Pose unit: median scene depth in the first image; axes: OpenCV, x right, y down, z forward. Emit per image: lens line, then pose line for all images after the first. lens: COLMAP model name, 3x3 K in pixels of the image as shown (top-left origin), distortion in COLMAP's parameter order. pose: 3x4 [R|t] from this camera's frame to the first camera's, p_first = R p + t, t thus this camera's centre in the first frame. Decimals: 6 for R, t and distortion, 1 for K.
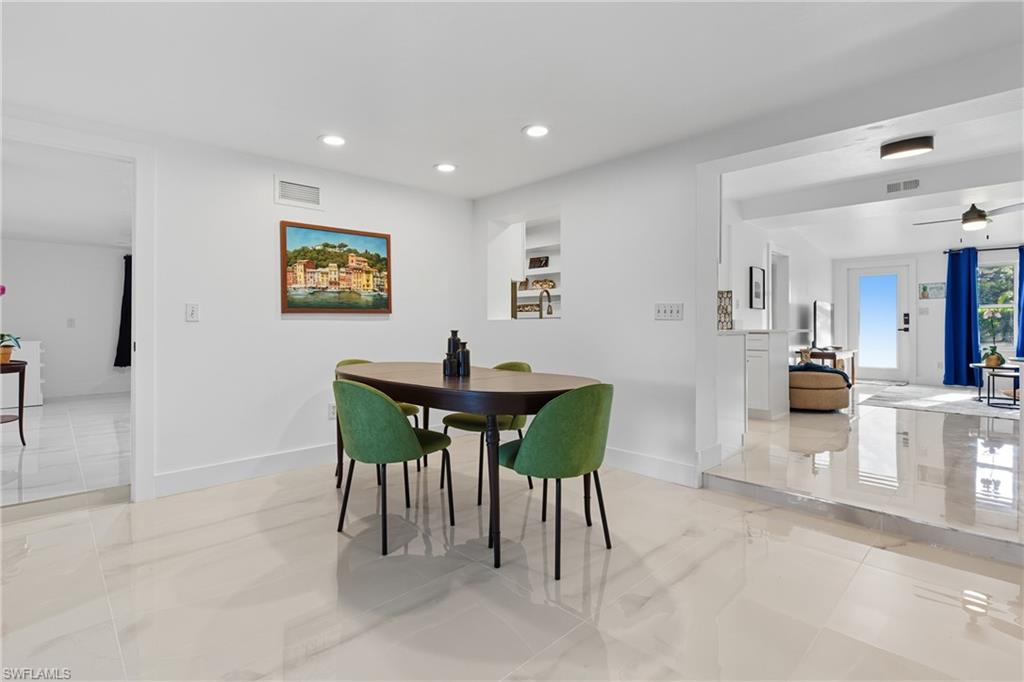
lens RADIAL K [[481.5, 0, 511.6], [0, 481.5, 320.5], [0, 0, 1]] dist [-0.005948, -0.000367]
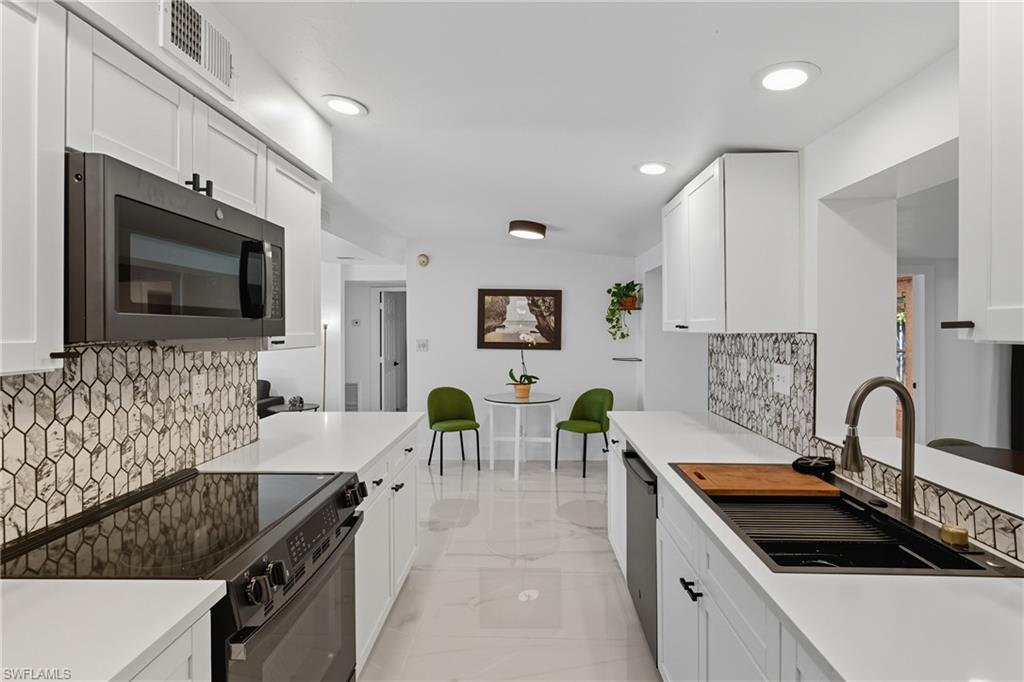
lens RADIAL K [[481.5, 0, 513.5], [0, 481.5, 337.7], [0, 0, 1]] dist [-0.005948, -0.000367]
pose [[-0.692093, -0.018085, 0.721581, 0.013445], [-0.005814, 0.999793, 0.019481, -0.068806], [-0.721785, 0.009287, -0.692055, 0.990291]]
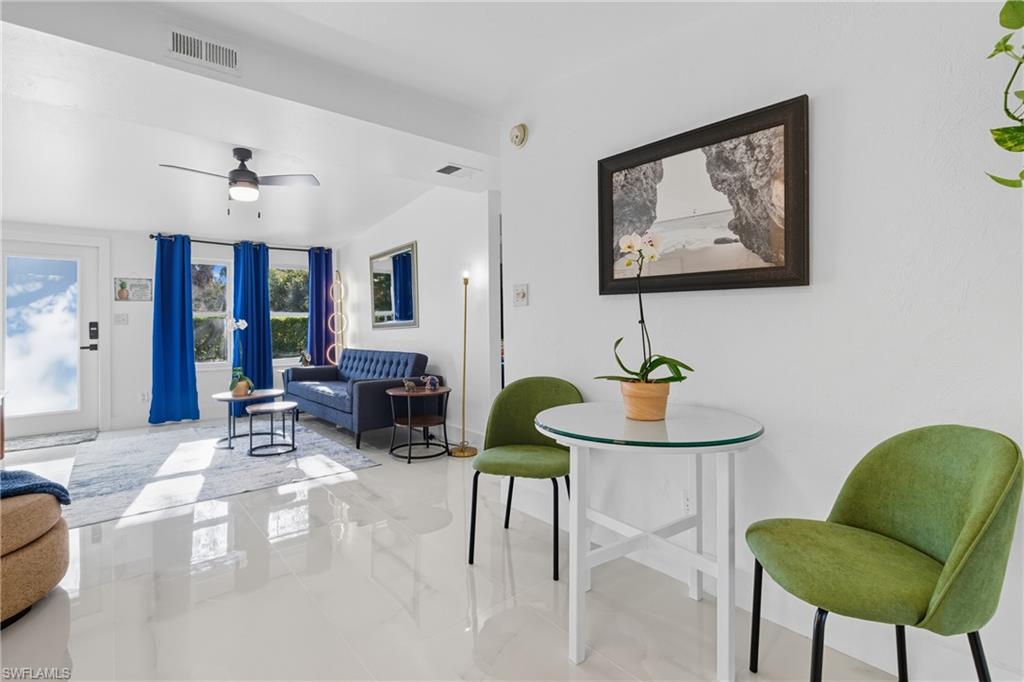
lens RADIAL K [[481.5, 0, 511.4], [0, 481.5, 320.3], [0, 0, 1]] dist [-0.005948, -0.000367]
pose [[0.071053, 0.004990, 0.997460, 0.282058], [0.006244, 0.999966, -0.005447, -0.012814], [-0.997453, 0.006615, 0.071020, 0.502348]]
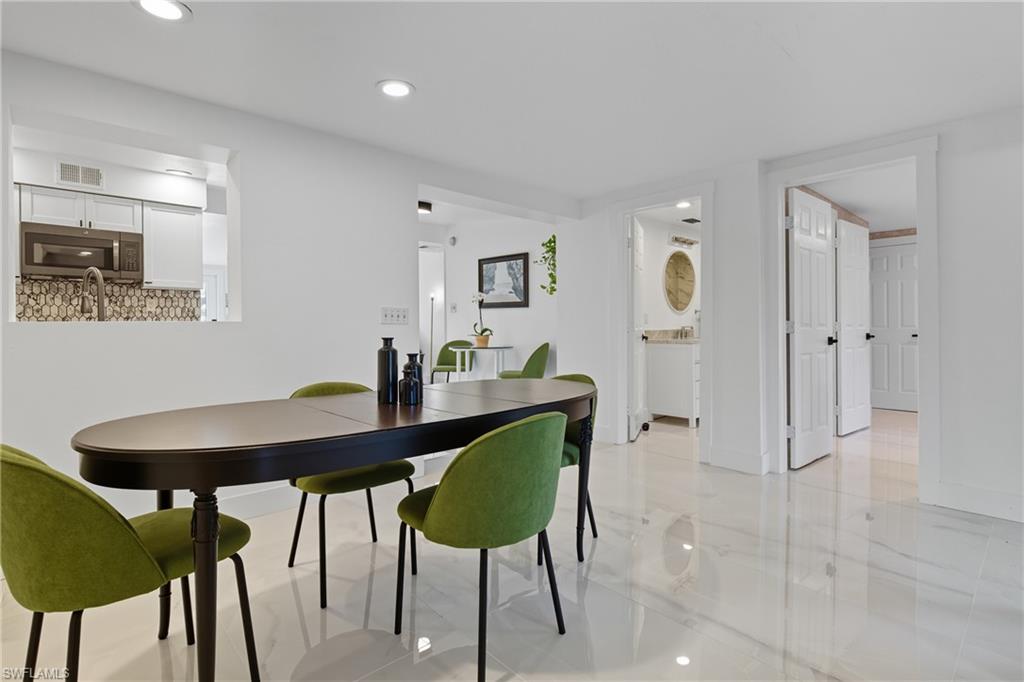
lens RADIAL K [[481.5, 0, 512.2], [0, 481.5, 337.6], [0, 0, 1]] dist [-0.005948, -0.000367]
pose [[0.021869, -0.024826, 0.999453, -0.348487], [0.002287, 0.999690, 0.024782, 0.001935], [-0.999758, 0.001743, 0.021919, 0.369449]]
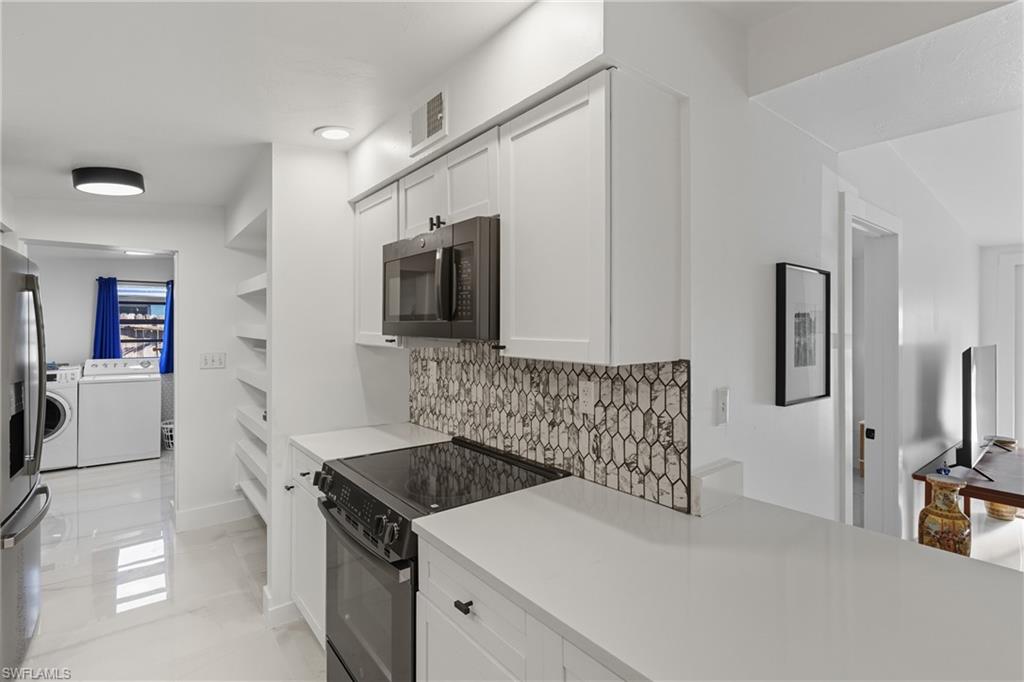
lens RADIAL K [[481.5, 0, 513.3], [0, 481.5, 330.8], [0, 0, 1]] dist [-0.005948, -0.000367]
pose [[0.994913, -0.001244, -0.100731, 0.345759], [0.002703, 0.999893, 0.014355, -0.071403], [0.100702, -0.014554, 0.994810, 0.654336]]
